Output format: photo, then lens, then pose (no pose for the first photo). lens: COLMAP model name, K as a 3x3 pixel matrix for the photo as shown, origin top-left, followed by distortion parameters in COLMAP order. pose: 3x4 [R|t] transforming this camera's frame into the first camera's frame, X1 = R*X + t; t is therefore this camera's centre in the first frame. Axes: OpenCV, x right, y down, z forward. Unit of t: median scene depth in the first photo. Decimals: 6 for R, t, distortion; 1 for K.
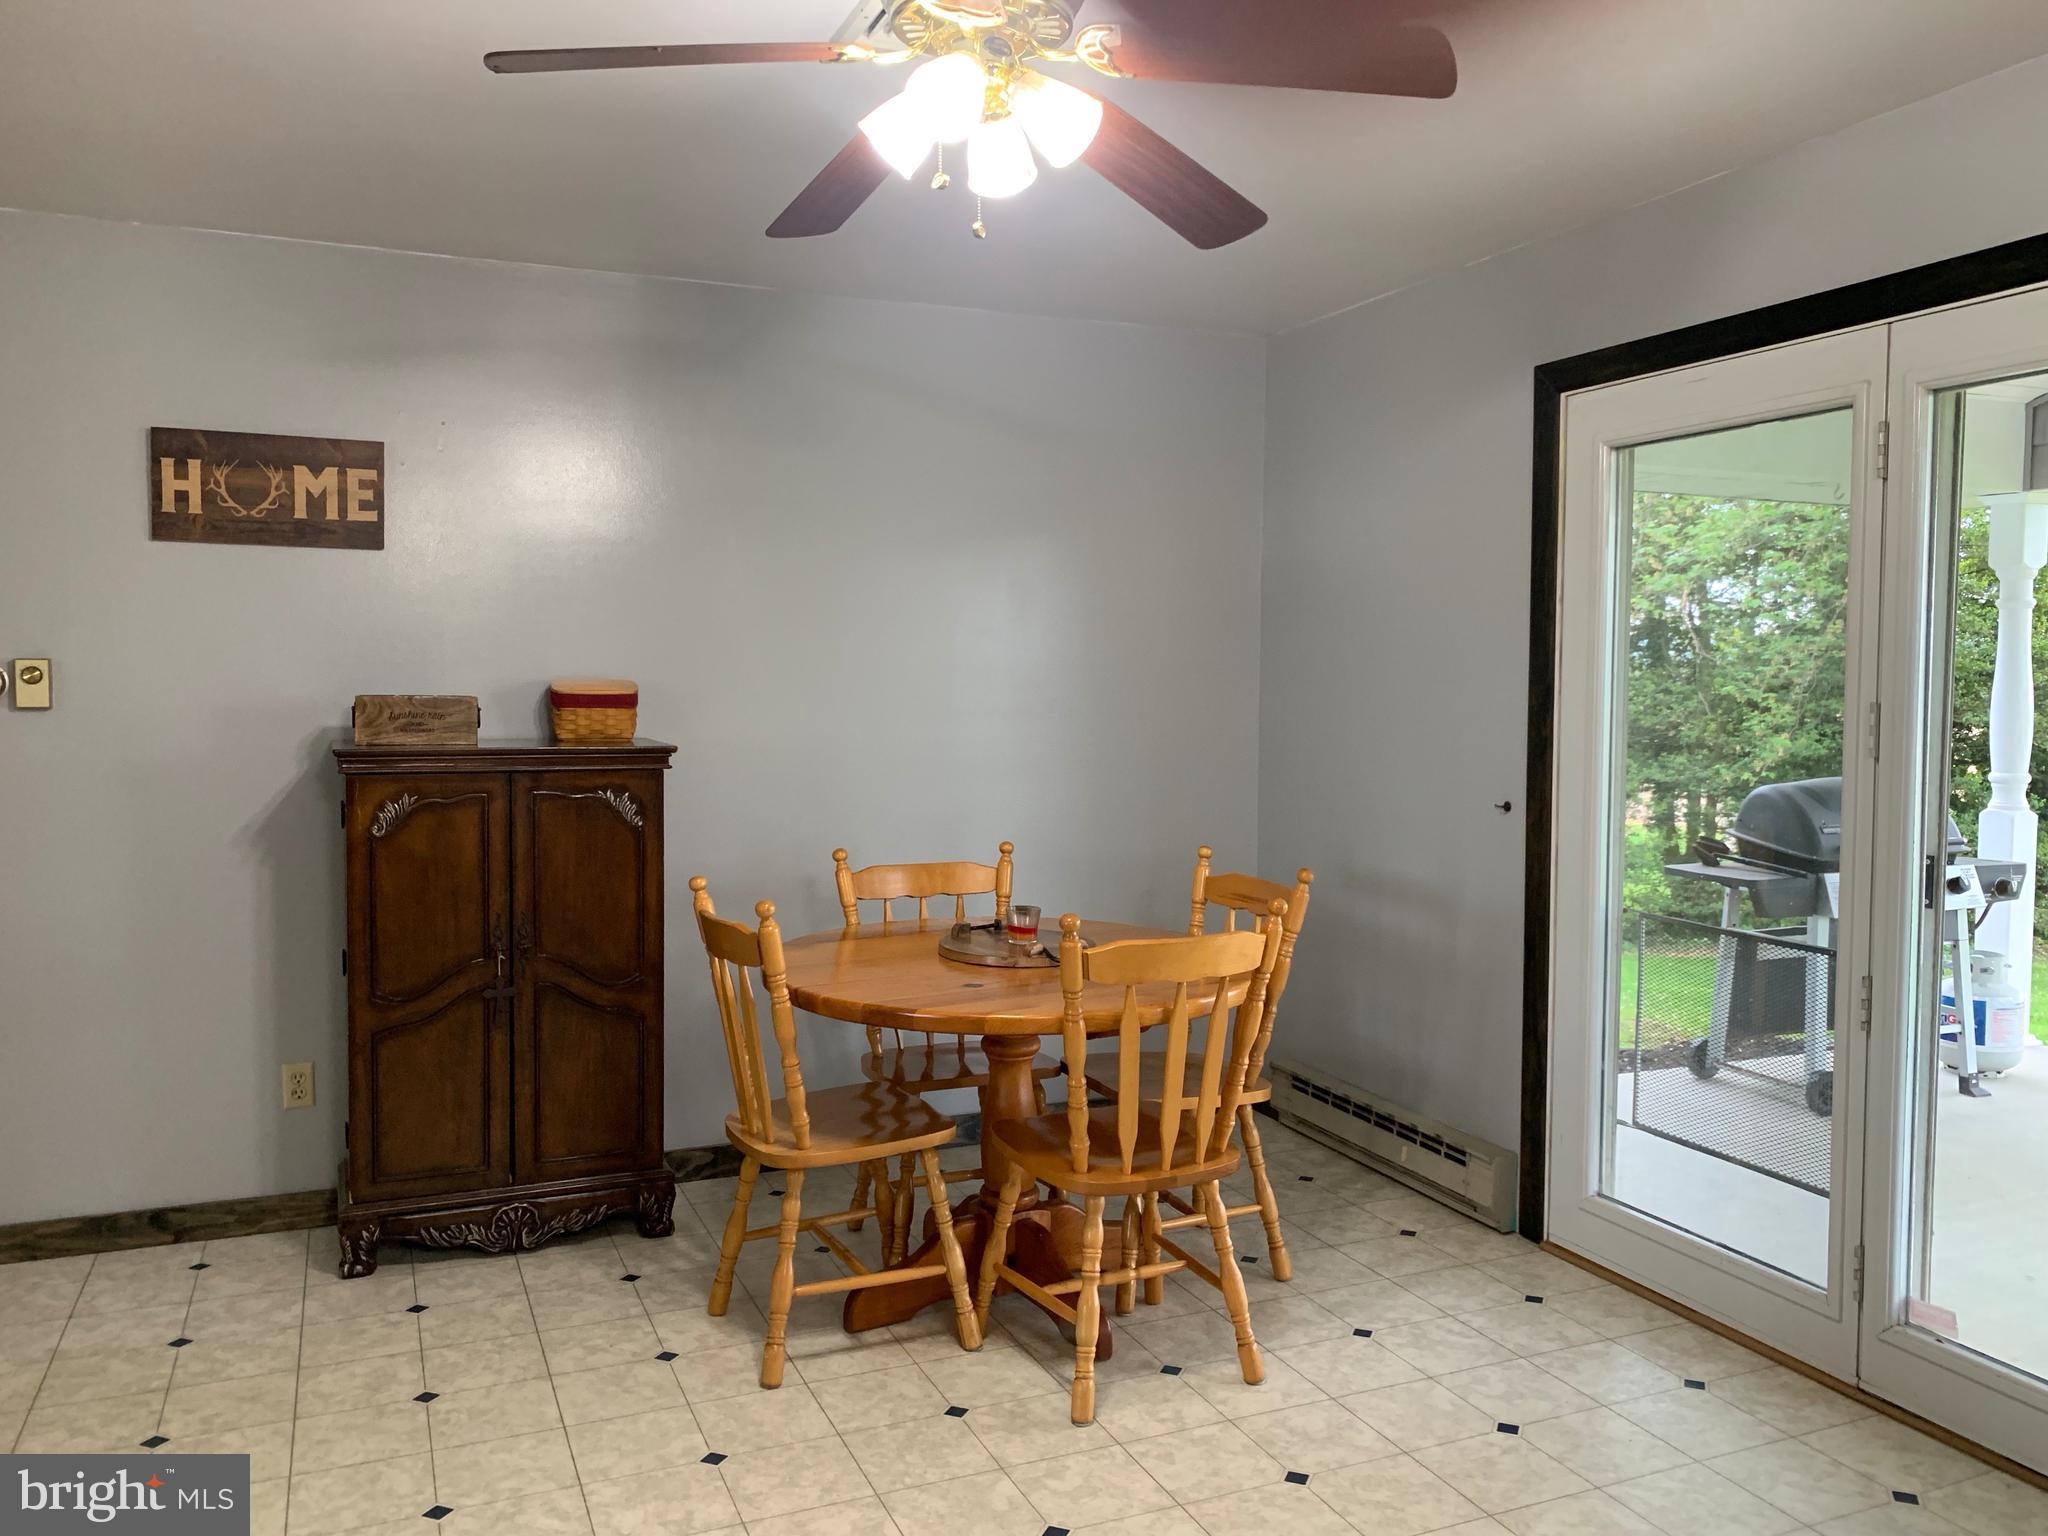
lens RADIAL K [[1569.8, 0, 1033.3], [0, 1569.8, 752.1], [0, 0, 1]] dist [0.016061, -0.016235]
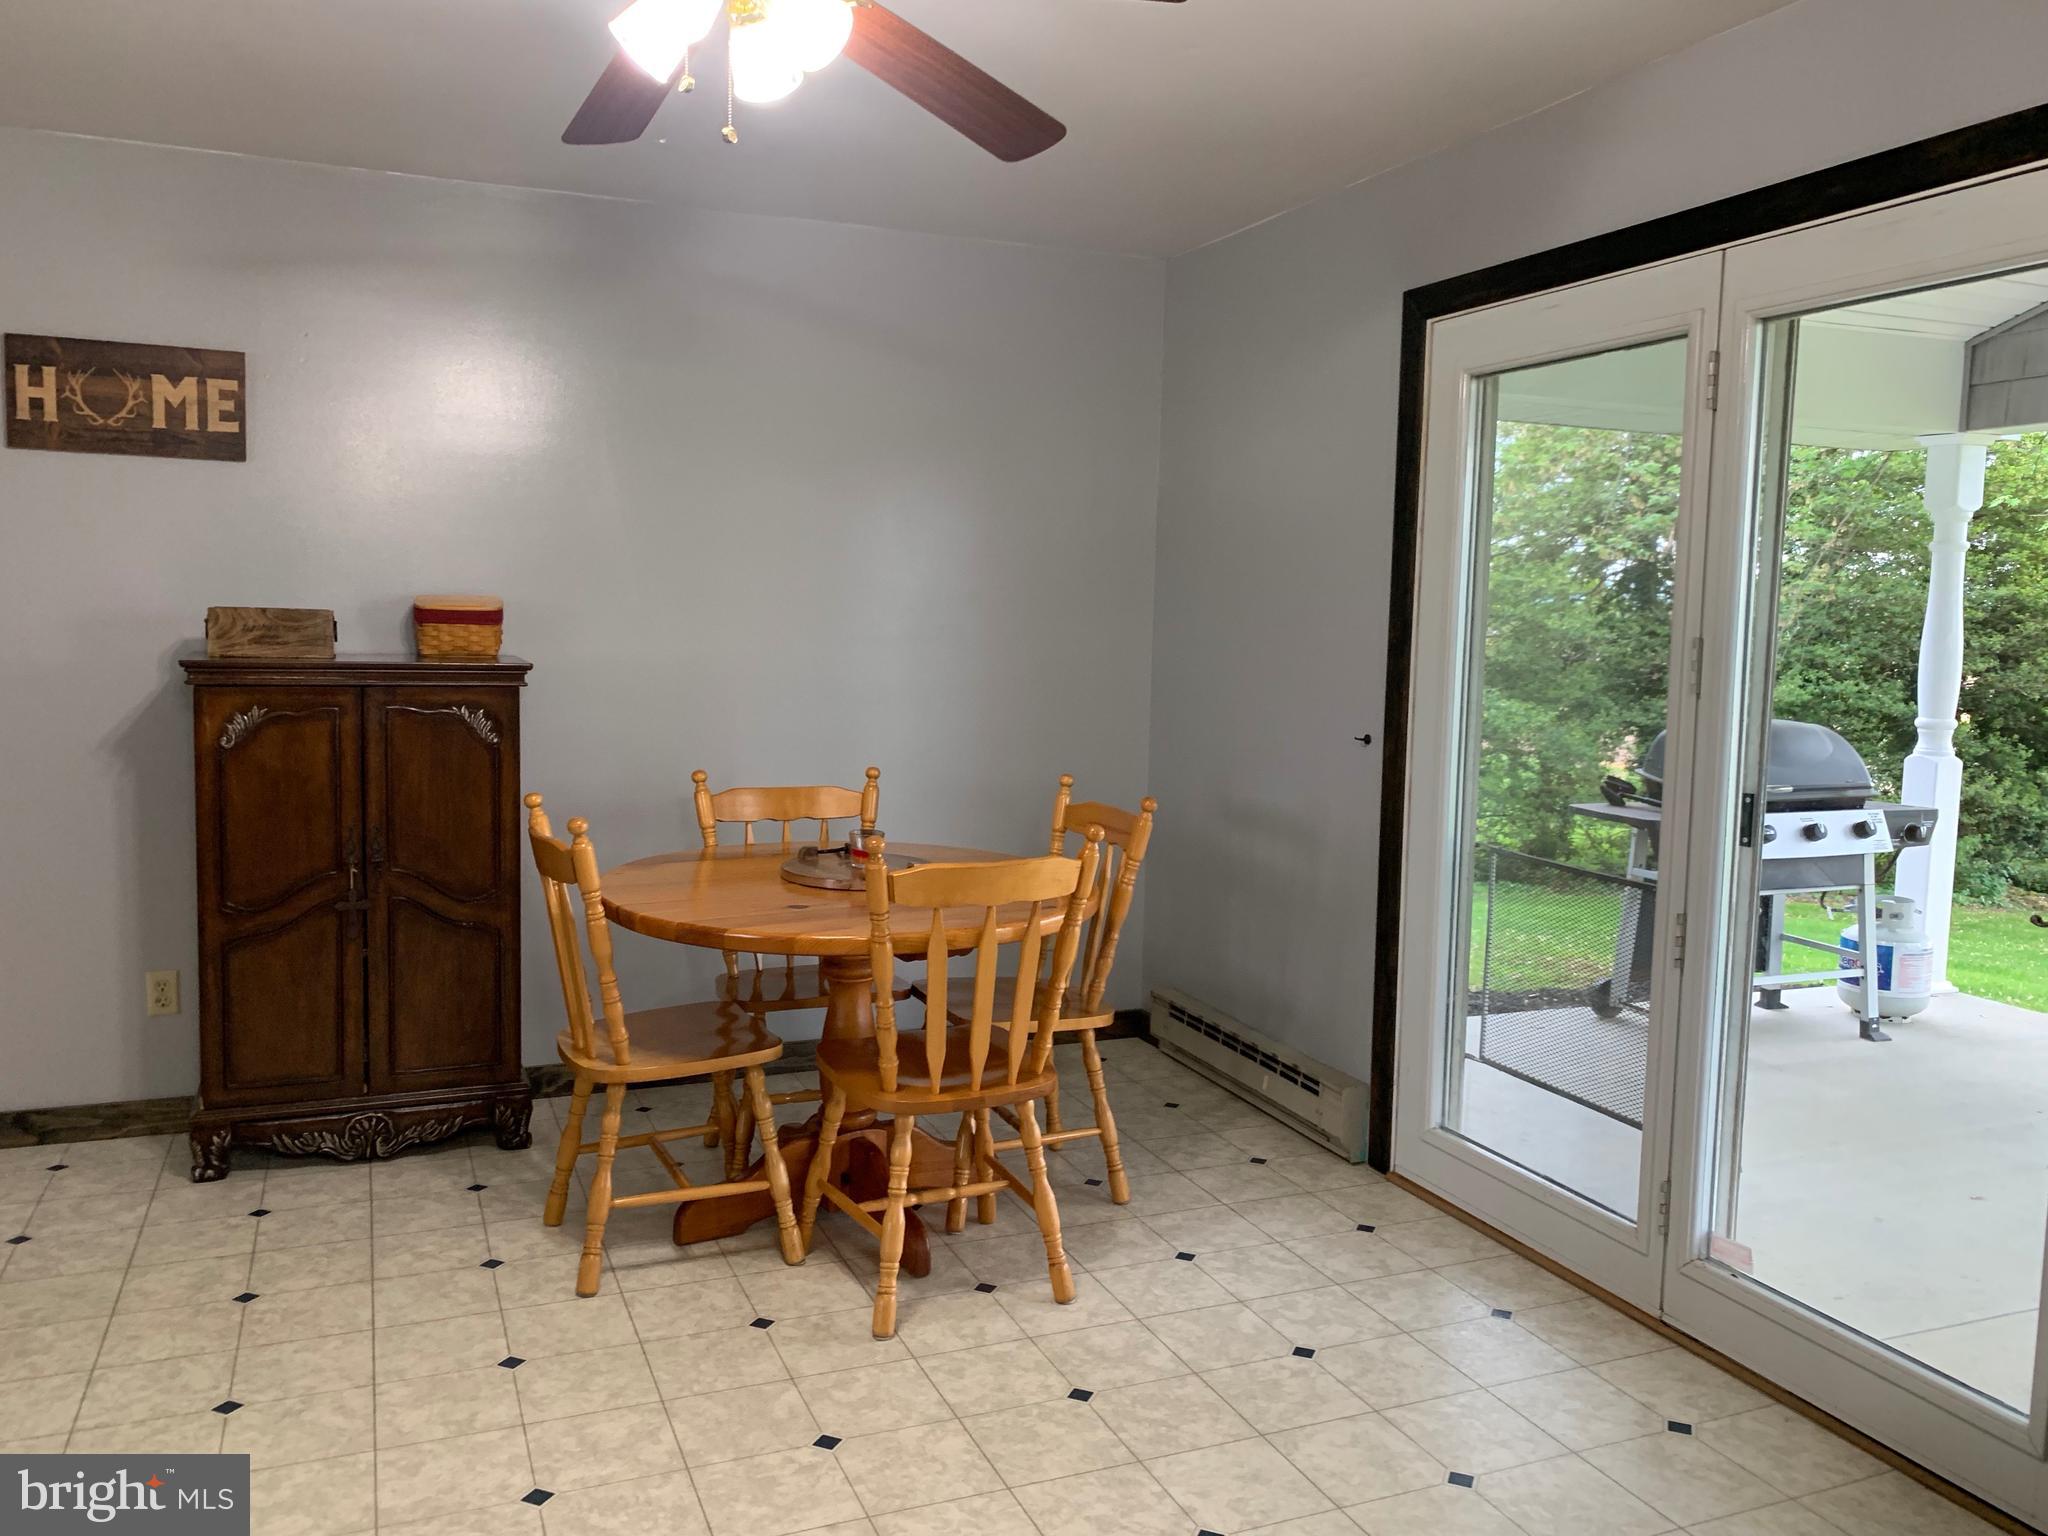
lens RADIAL K [[1569.8, 0, 1016.2], [0, 1569.8, 749.0], [0, 0, 1]] dist [0.016061, -0.016235]
pose [[0.999744, 0.018332, -0.013257, 0.098474], [-0.017779, 0.999015, 0.040659, 0.004363], [0.013989, -0.040412, 0.999085, 0.003737]]
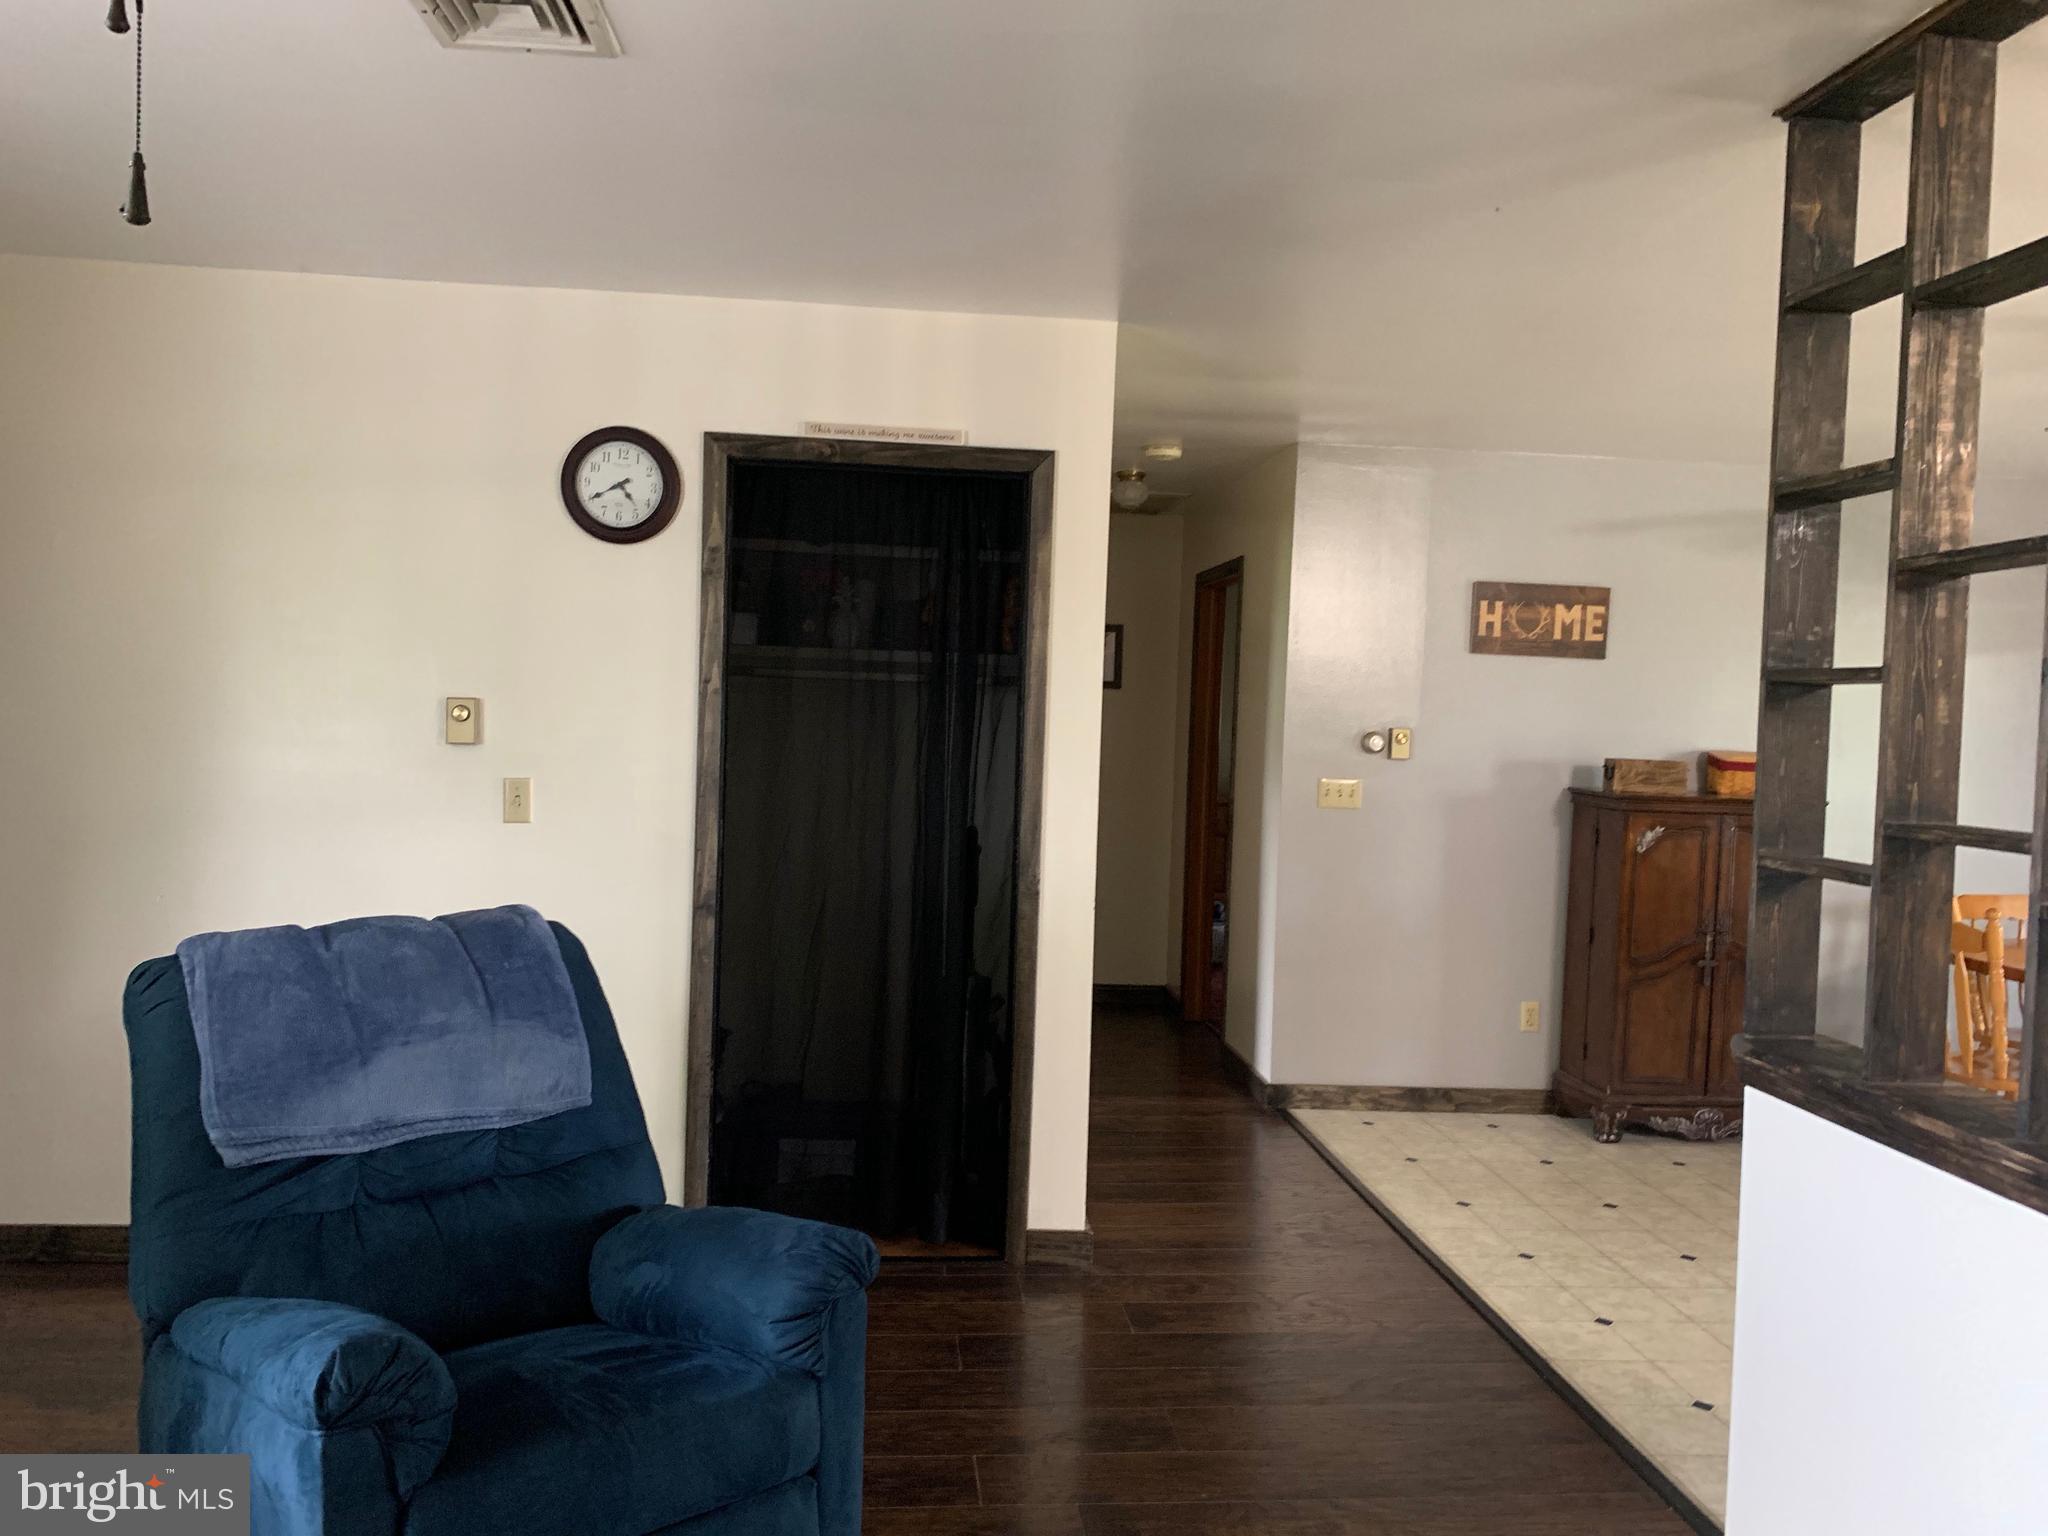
lens RADIAL K [[1569.8, 0, 1017.9], [0, 1569.8, 776.0], [0, 0, 1]] dist [0.016061, -0.016235]
pose [[0.951313, 0.039285, -0.305711, -0.517162], [-0.044892, 0.998928, -0.011330, 0.023513], [0.304938, 0.024502, 0.952057, -0.616261]]
